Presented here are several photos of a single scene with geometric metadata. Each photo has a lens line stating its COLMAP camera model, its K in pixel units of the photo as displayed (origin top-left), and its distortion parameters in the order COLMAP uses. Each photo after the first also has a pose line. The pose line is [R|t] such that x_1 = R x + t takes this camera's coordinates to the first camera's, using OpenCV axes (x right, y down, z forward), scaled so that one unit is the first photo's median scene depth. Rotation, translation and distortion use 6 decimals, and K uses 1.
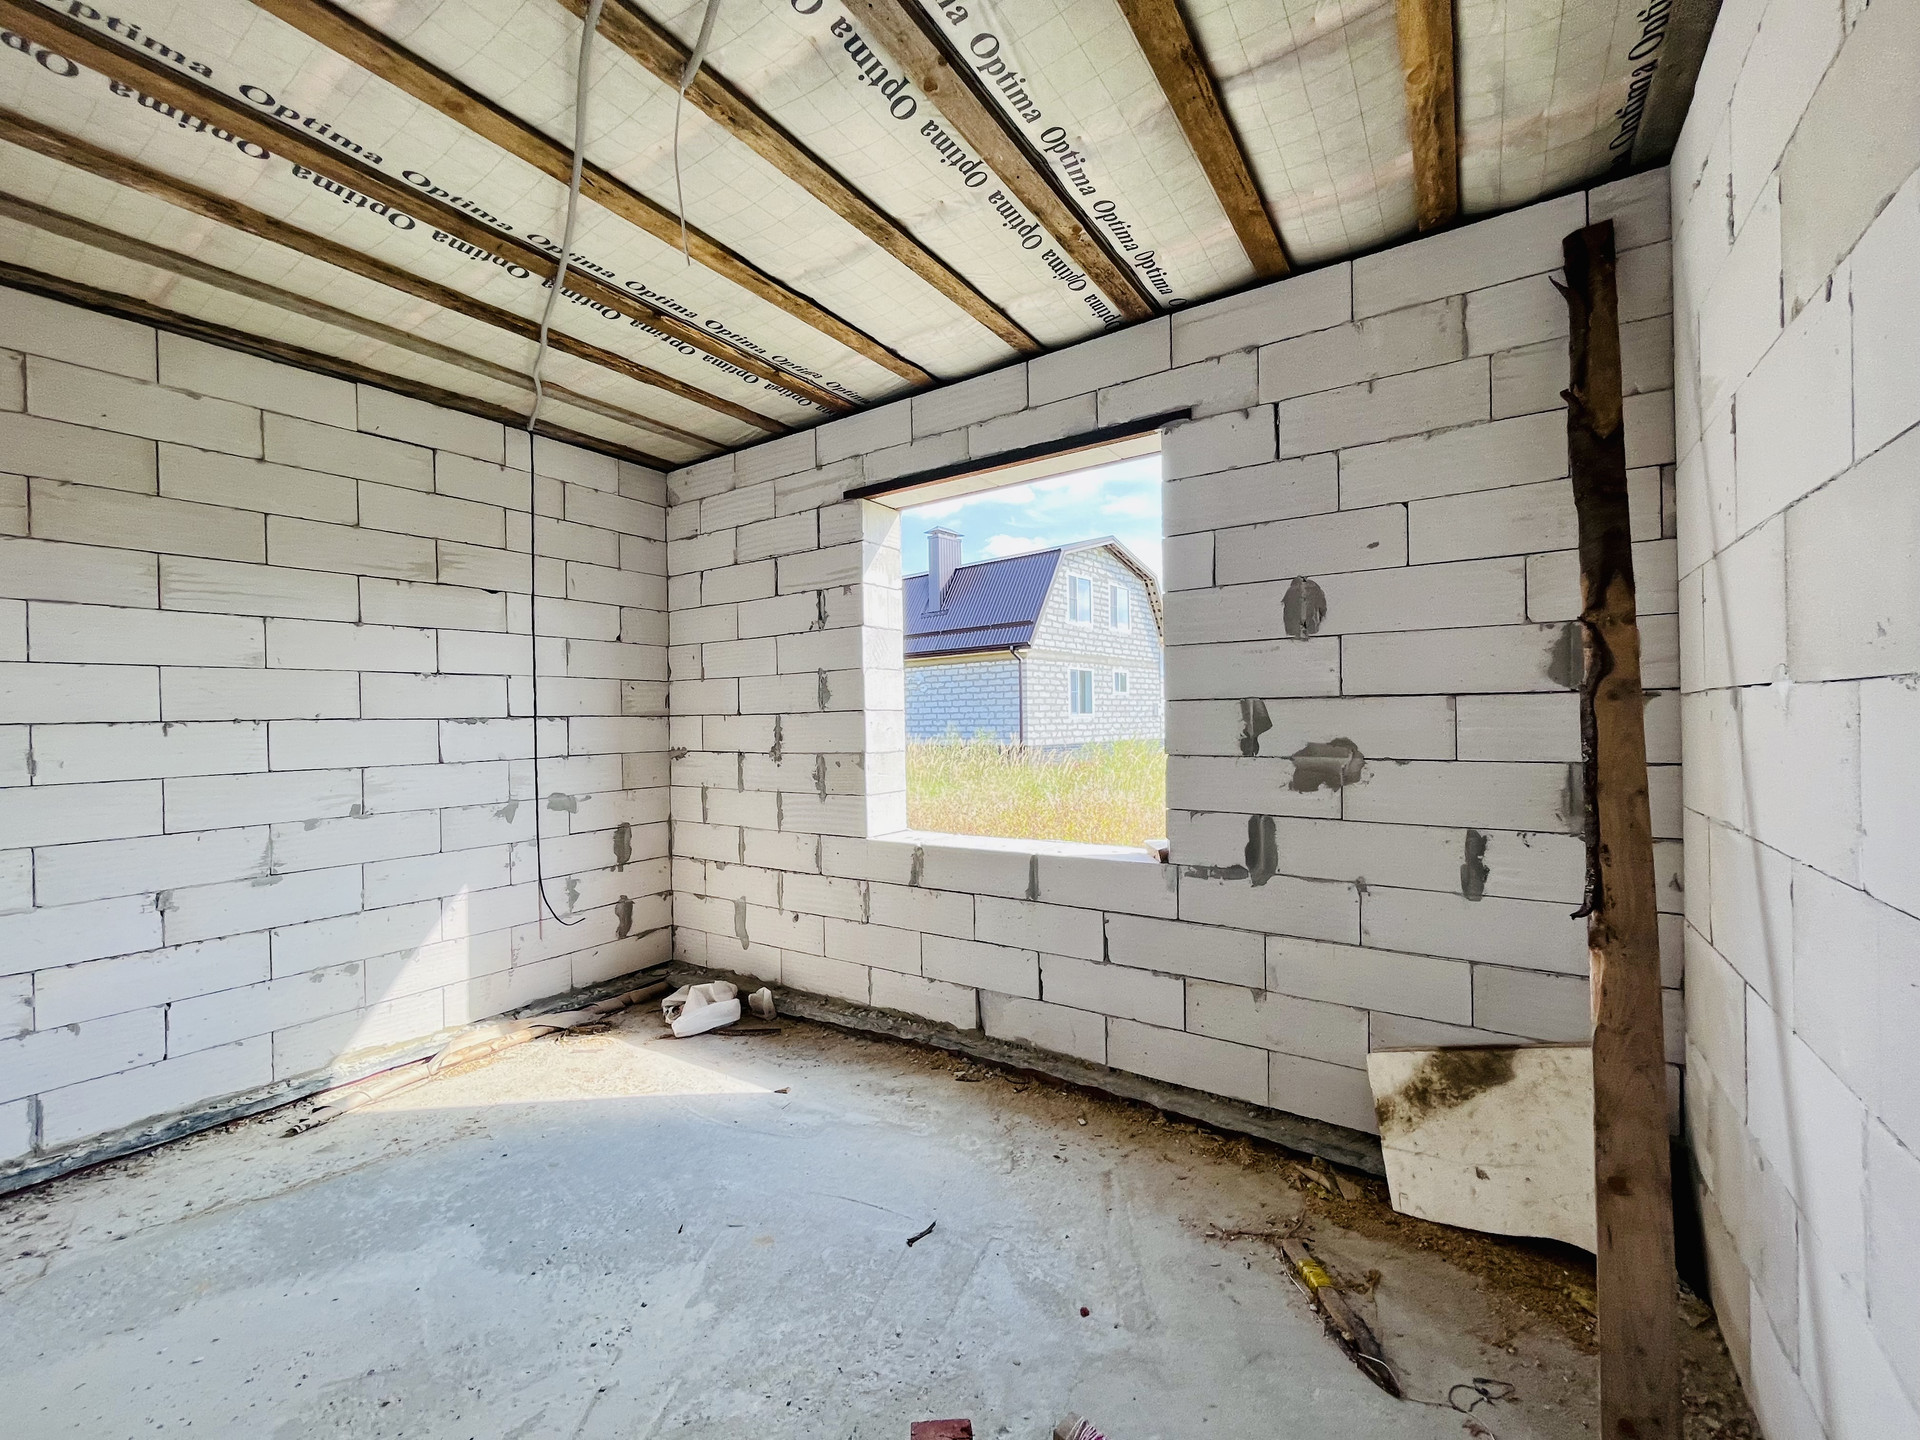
lens RADIAL K [[775.6, 0, 959.3], [0, 775.6, 720.1], [0, 0, 1]] dist [-0.001930, 0.000241]
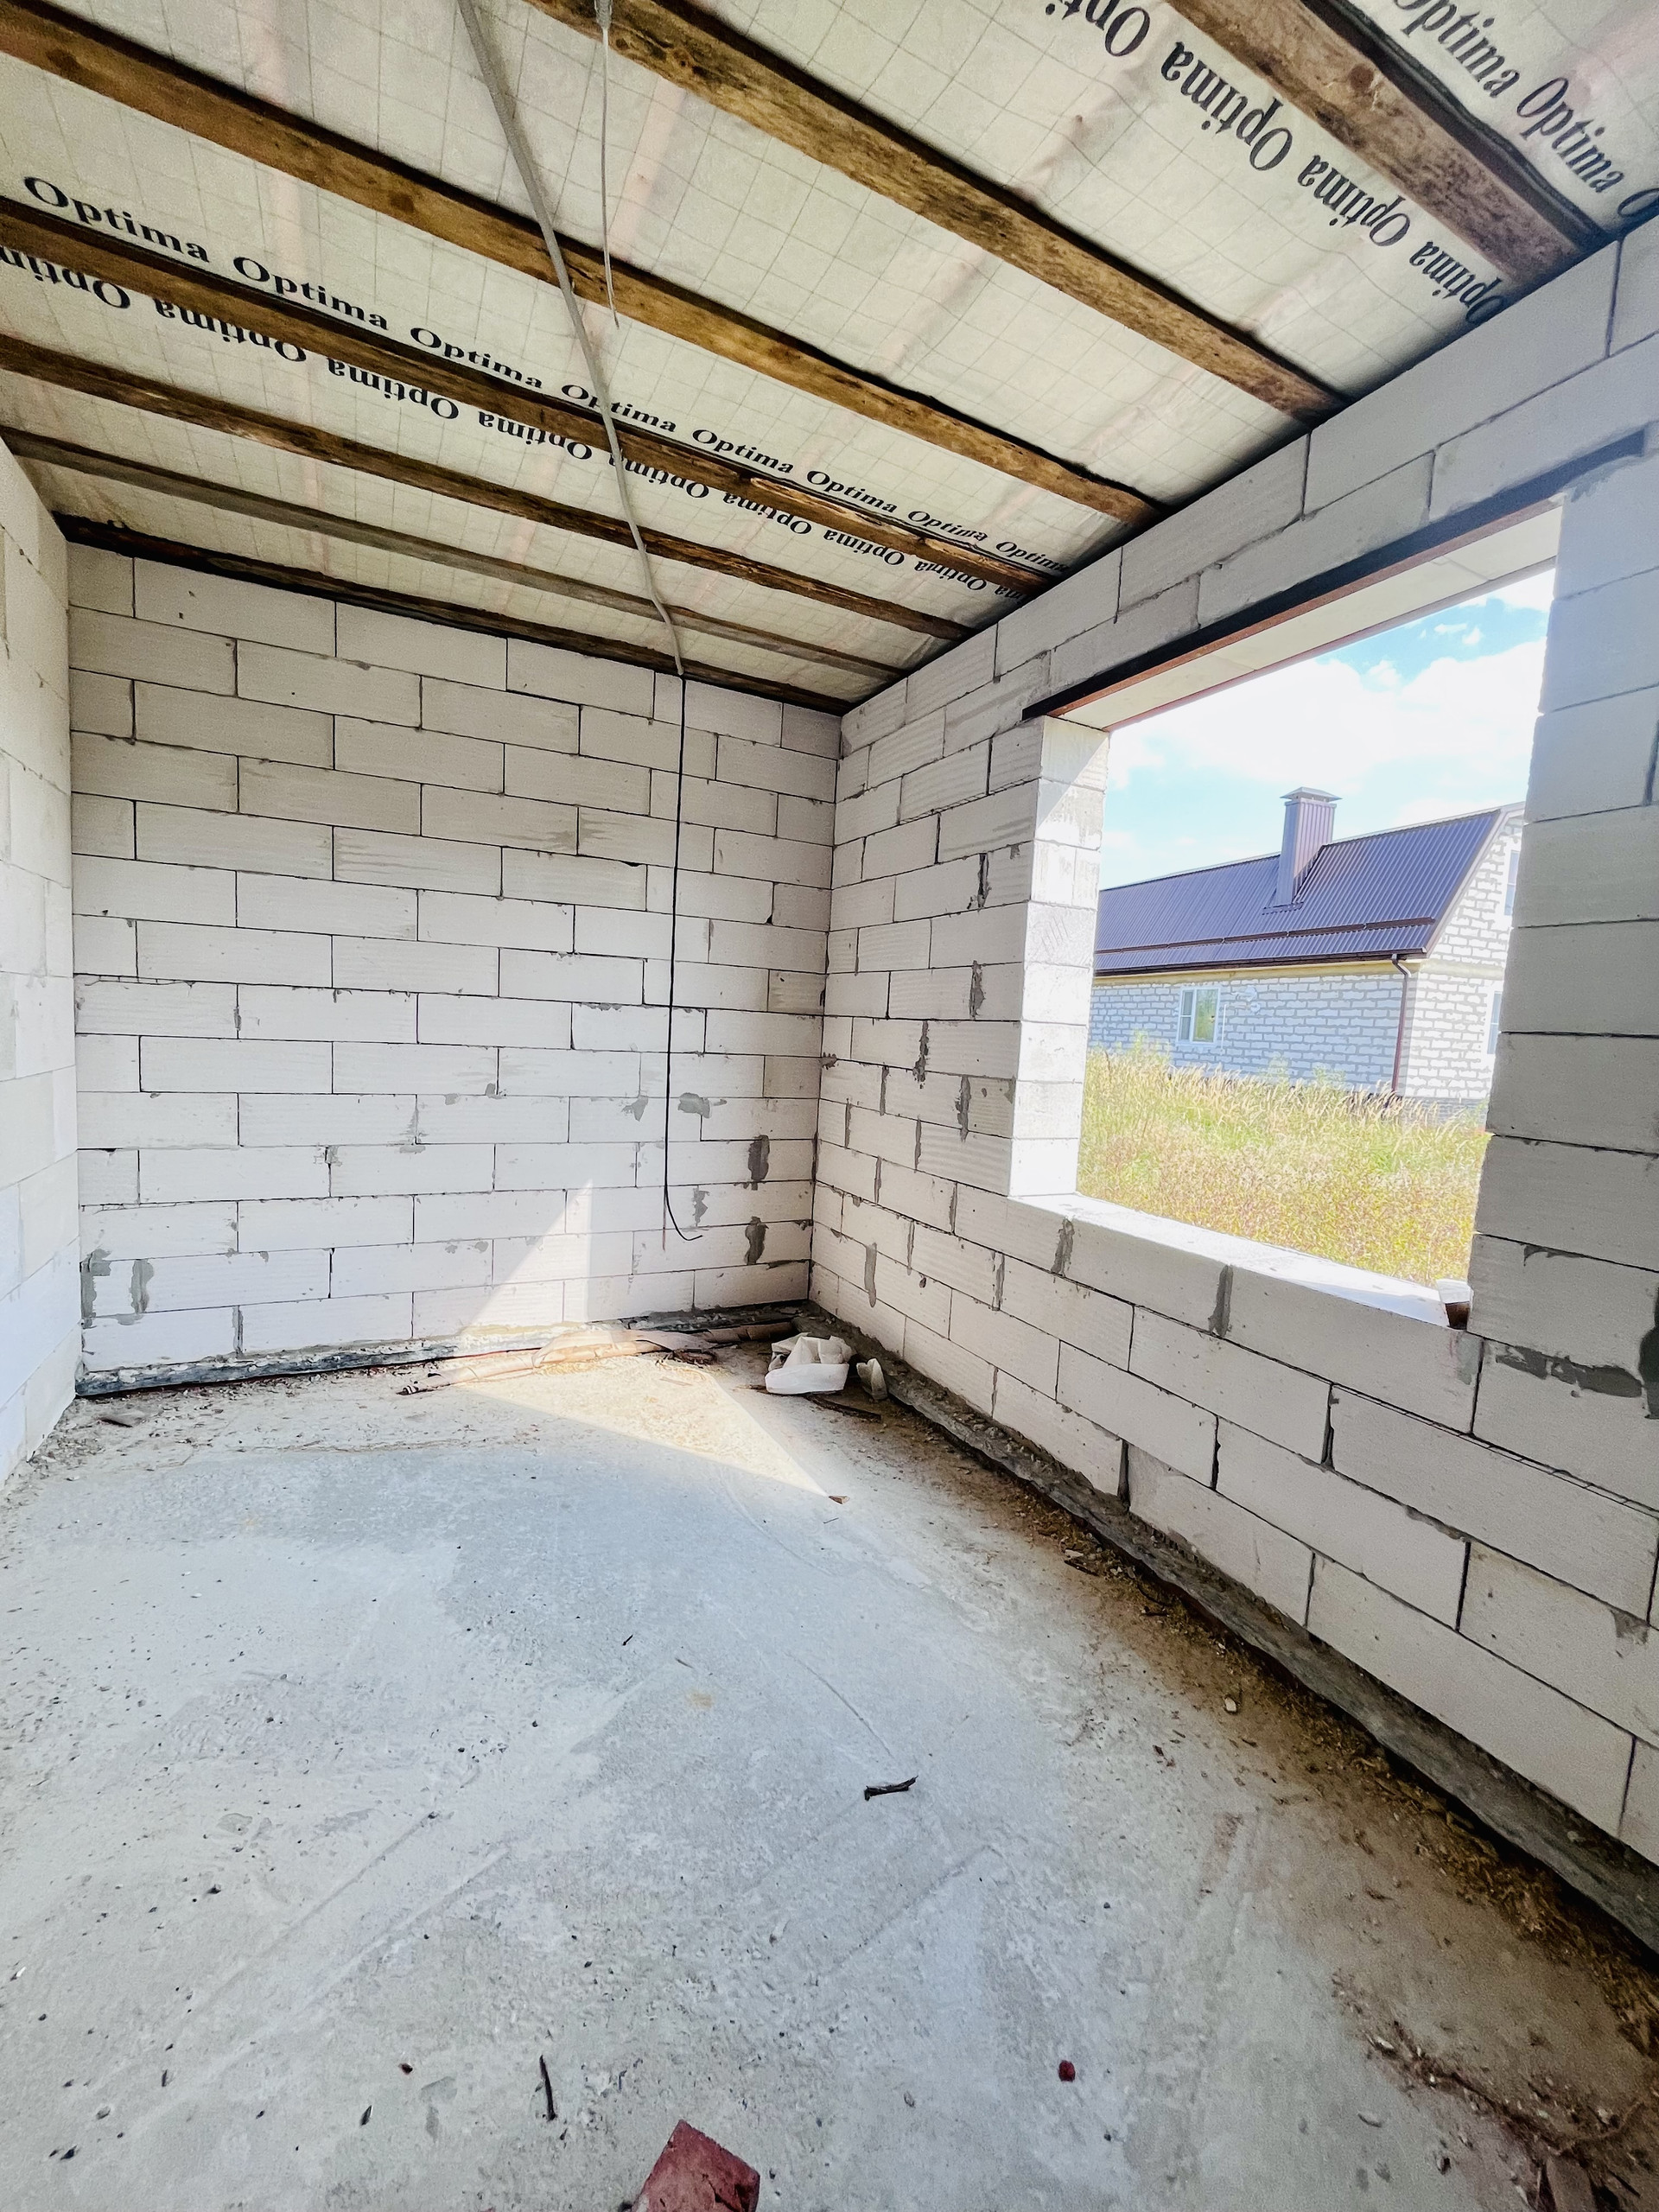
lens RADIAL K [[893.6, 0, 831.4], [0, 893.6, 1106.0], [0, 0, 1]] dist [-0.001930, 0.000241]
pose [[0.872617, 0.106797, -0.476586, 0.167612], [-0.069139, 0.992985, 0.095924, -0.002026], [0.483487, -0.050754, 0.873879, 0.249213]]
